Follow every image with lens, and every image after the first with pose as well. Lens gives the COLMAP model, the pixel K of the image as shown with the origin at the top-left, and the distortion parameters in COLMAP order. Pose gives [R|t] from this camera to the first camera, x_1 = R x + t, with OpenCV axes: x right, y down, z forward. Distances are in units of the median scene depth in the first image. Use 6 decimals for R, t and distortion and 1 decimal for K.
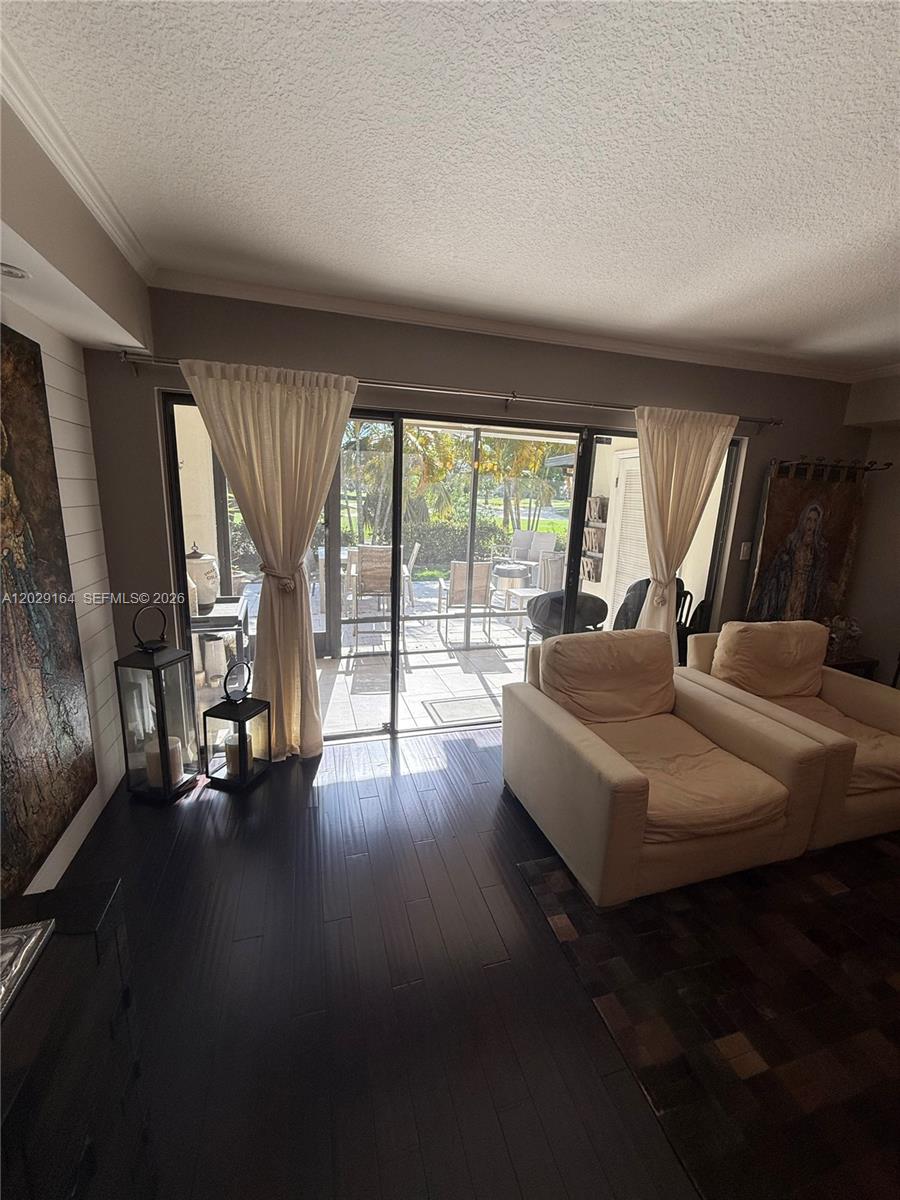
lens RADIAL K [[478.2, 0, 450.0], [0, 478.2, 600.0], [0, 0, 1]] dist [-0.000784, 0.000249]
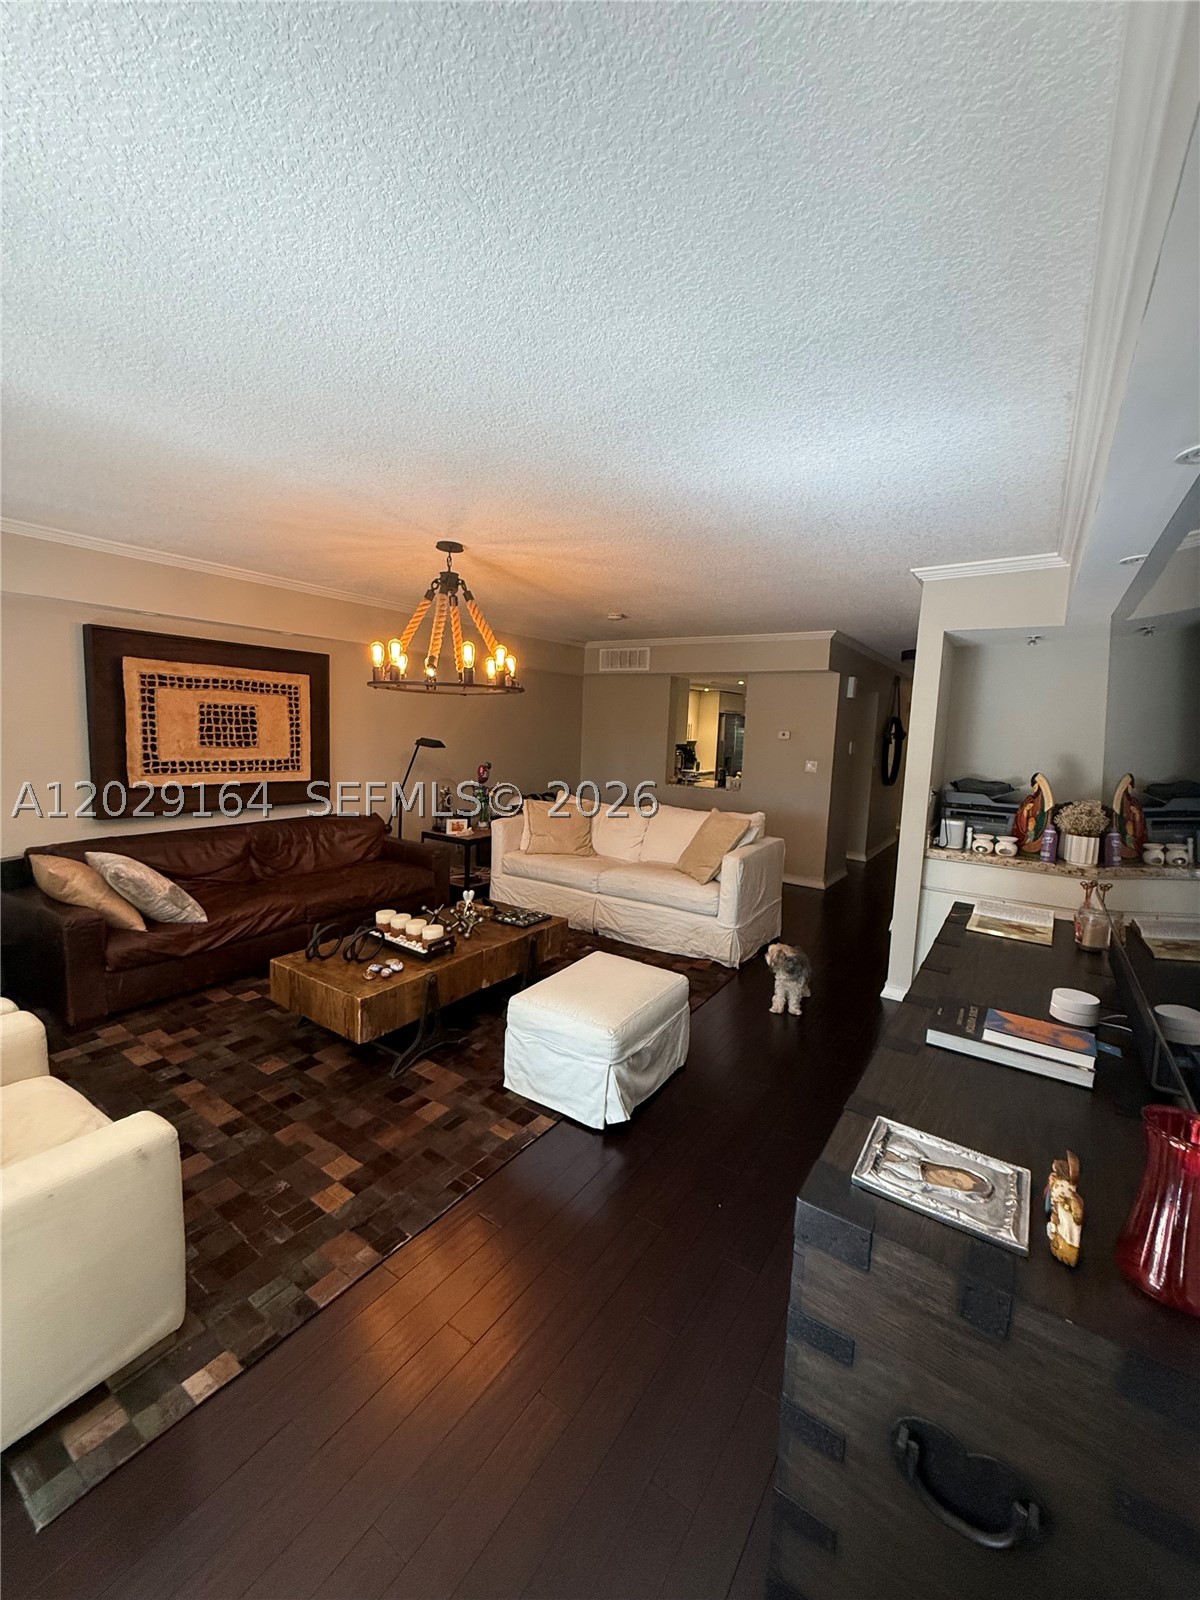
lens RADIAL K [[637.5, 0, 600.0], [0, 637.5, 800.0], [0, 0, 1]] dist [-0.000784, 0.000249]
pose [[-0.620643, -0.150660, 0.769483, -0.357136], [0.105047, 0.956543, 0.272014, -0.135120], [-0.777025, 0.249655, -0.577845, 0.500778]]
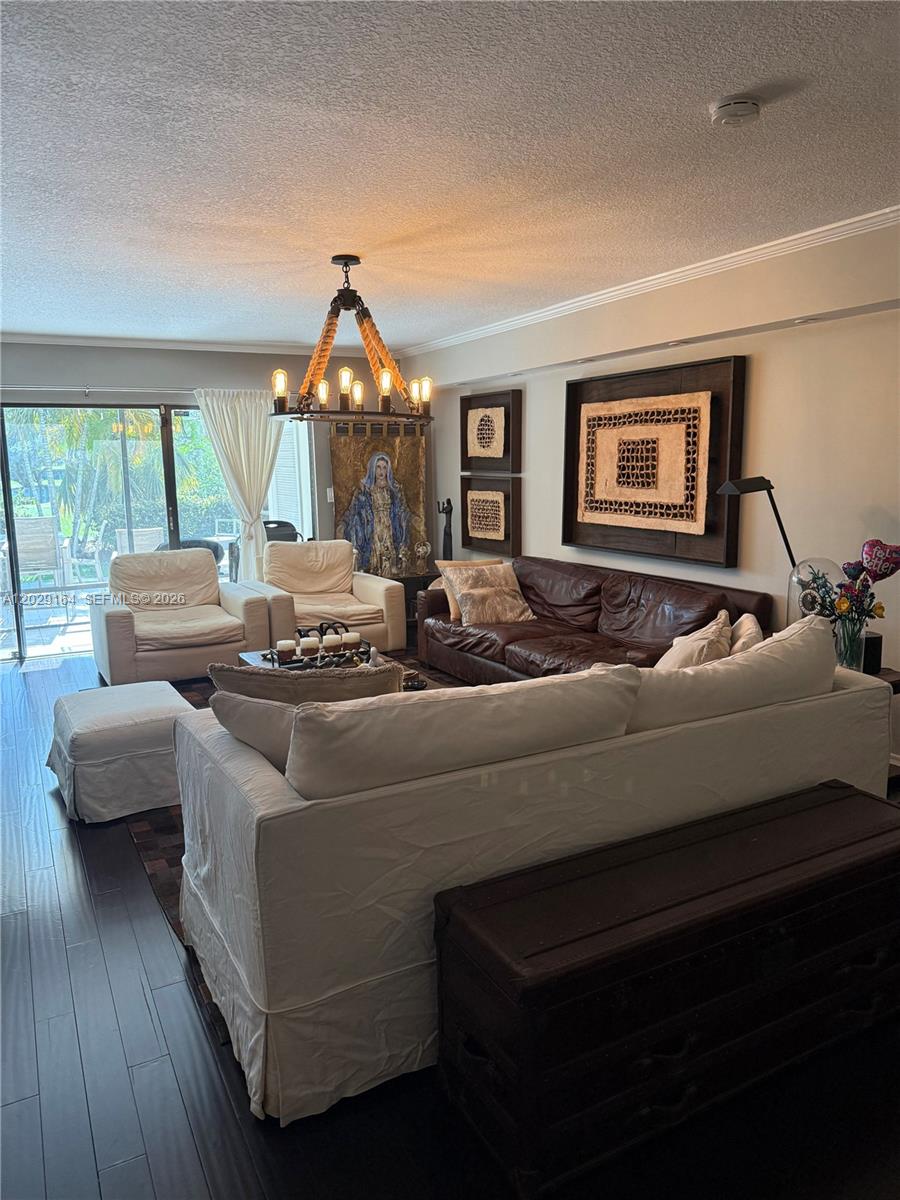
lens RADIAL K [[836.8, 0, 450.0], [0, 836.8, 600.0], [0, 0, 1]] dist [0.141047, -0.169527]
pose [[0.980174, -0.084896, 0.179027, 0.567794], [0.092576, 0.995091, -0.034970, 0.306826], [-0.175179, 0.050850, 0.983222, -1.328467]]
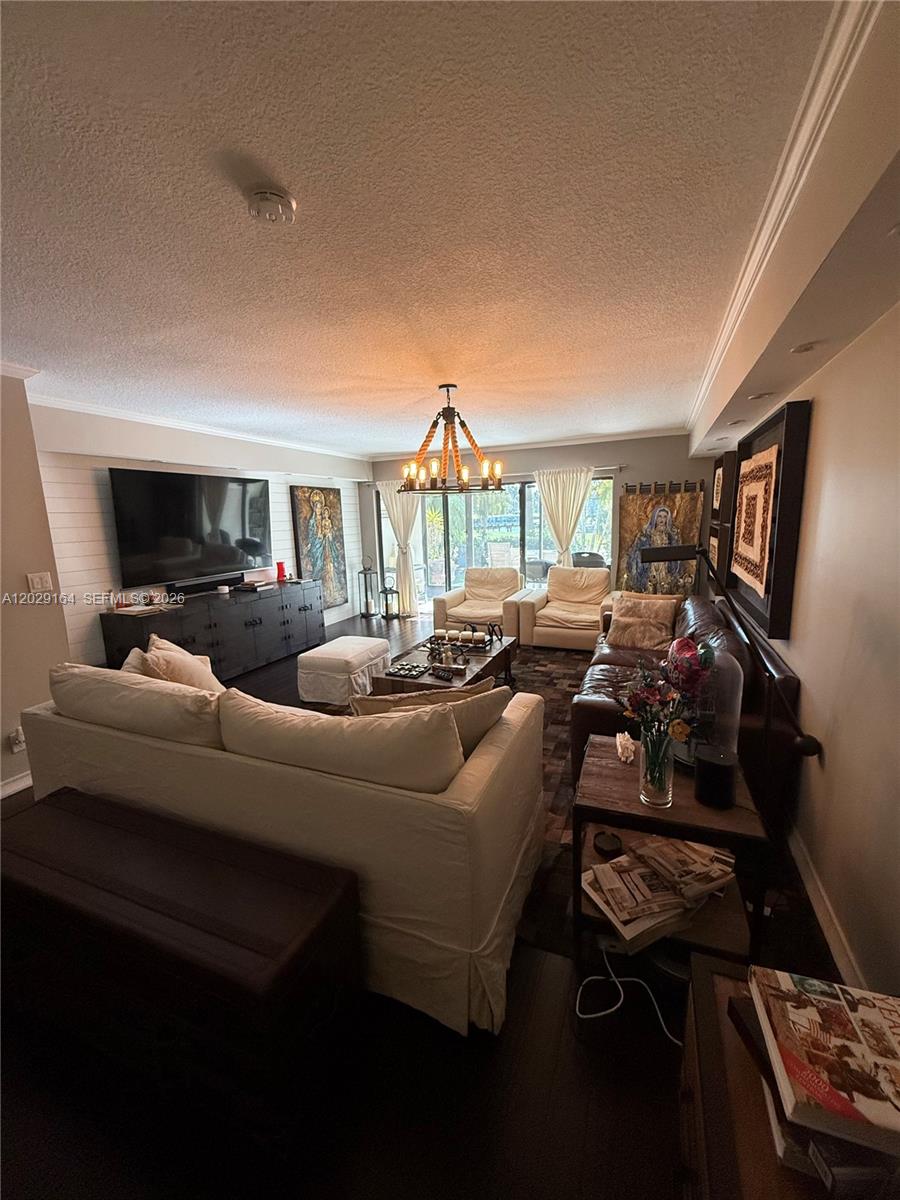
lens RADIAL K [[478.2, 0, 450.0], [0, 478.2, 600.0], [0, 0, 1]] dist [-0.000784, 0.000249]
pose [[0.766681, 0.051169, -0.639985, 1.428836], [-0.076605, 0.996989, -0.012058, 0.228981], [0.637441, 0.058270, 0.768292, -0.849777]]
